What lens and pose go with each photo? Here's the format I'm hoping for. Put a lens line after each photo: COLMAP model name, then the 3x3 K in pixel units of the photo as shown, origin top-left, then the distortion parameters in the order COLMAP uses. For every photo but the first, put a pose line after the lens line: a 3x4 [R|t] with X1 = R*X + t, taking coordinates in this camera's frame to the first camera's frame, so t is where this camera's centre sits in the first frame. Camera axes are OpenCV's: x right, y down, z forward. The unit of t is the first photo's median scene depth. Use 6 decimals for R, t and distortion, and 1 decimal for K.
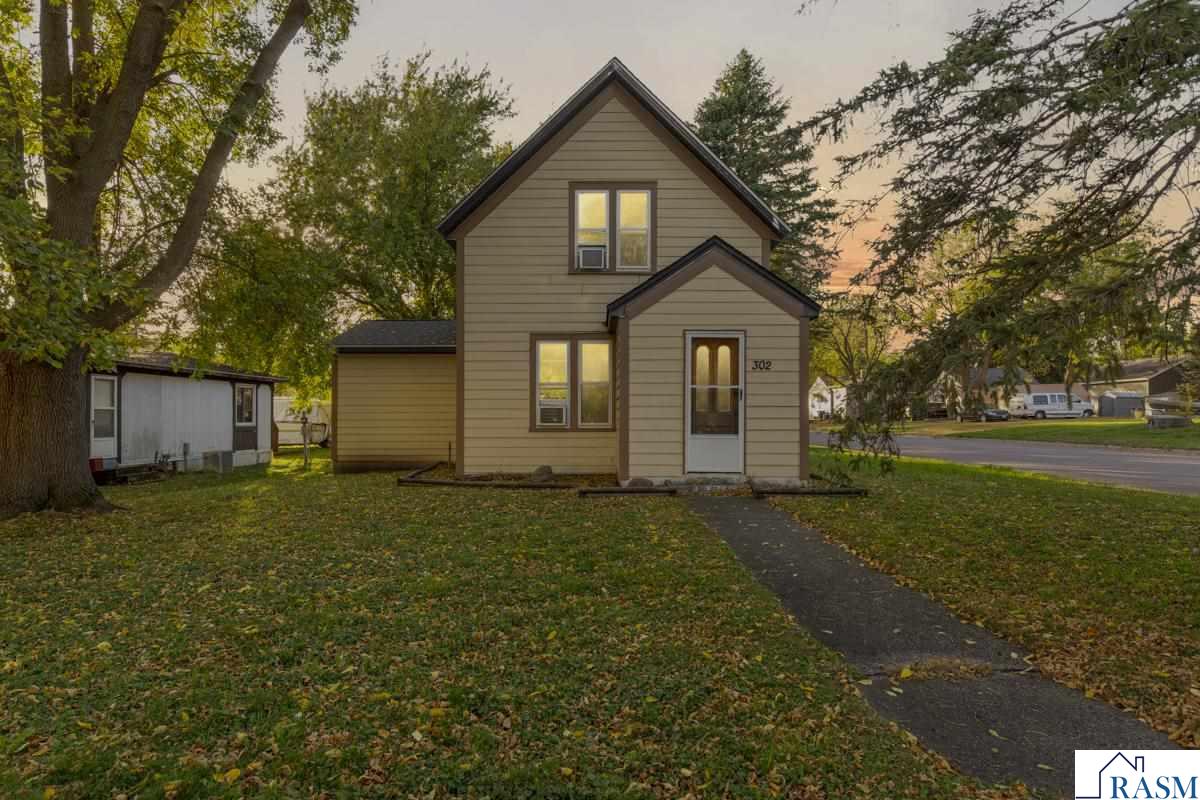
lens RADIAL K [[665.7, 0, 601.2], [0, 665.7, 417.7], [0, 0, 1]] dist [0.012084, 0.000327]
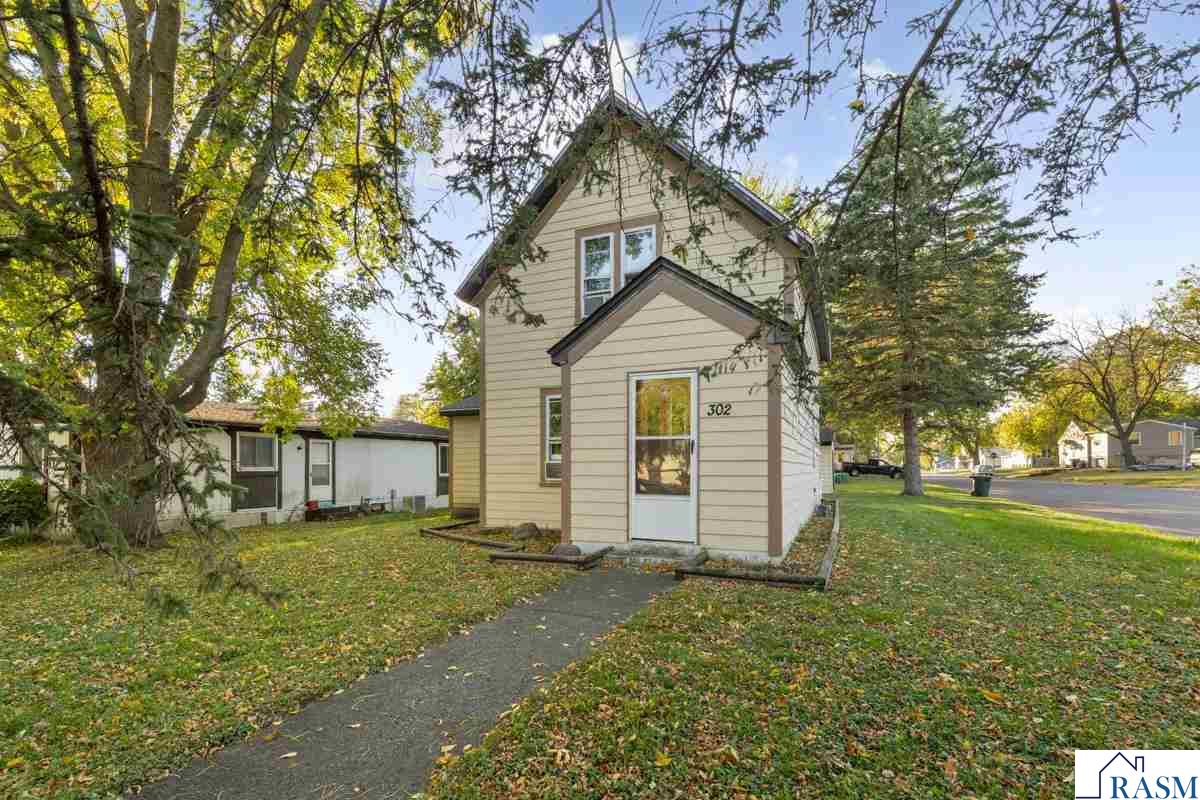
lens RADIAL K [[553.8, 0, 598.1], [0, 553.8, 468.2], [0, 0, 1]] dist [0.000749, -0.000131]
pose [[0.914521, -0.001613, -0.404536, 0.309234], [0.002800, 0.999993, 0.002344, -0.008347], [0.404529, -0.003276, 0.914519, 0.272858]]
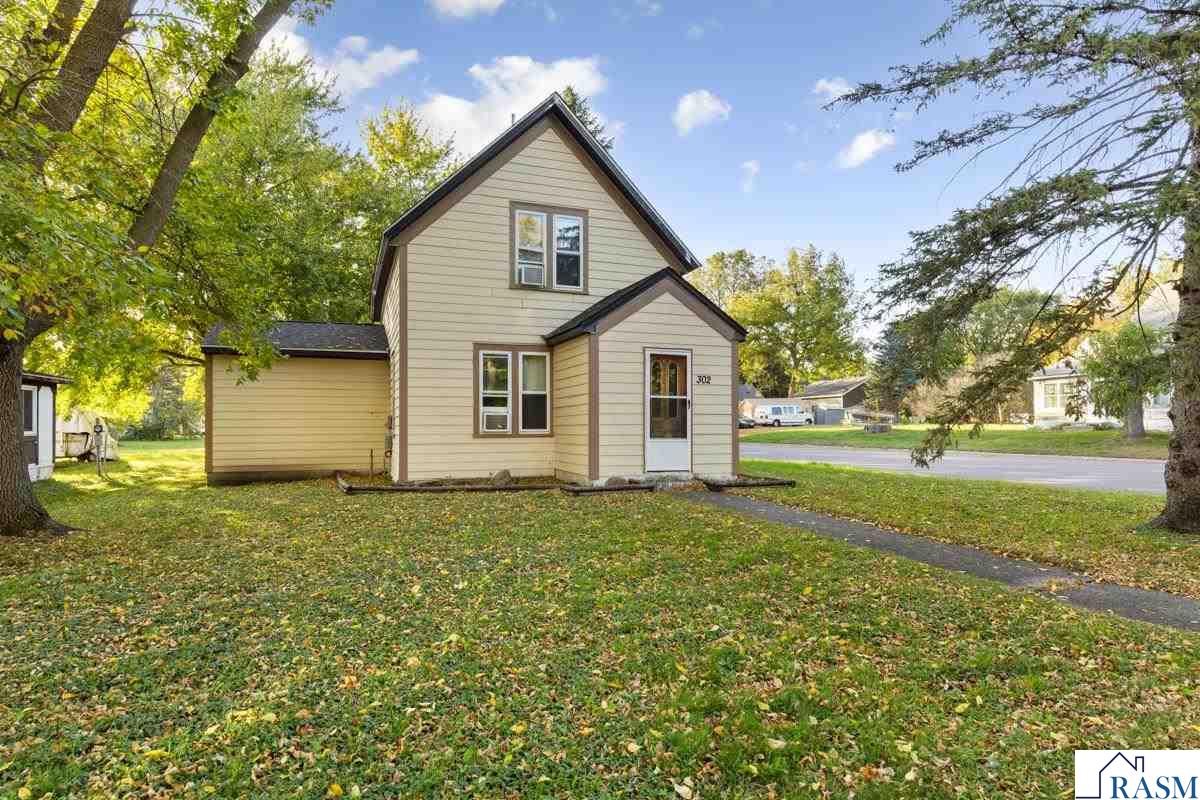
lens RADIAL K [[644.8, 0, 599.6], [0, 644.8, 424.2], [0, 0, 1]] dist [0.012242, 0.000150]
pose [[0.937446, -0.000370, 0.348130, -0.272409], [0.001347, 0.999996, -0.002564, 0.002883], [-0.348127, 0.002873, 0.937443, -0.008239]]
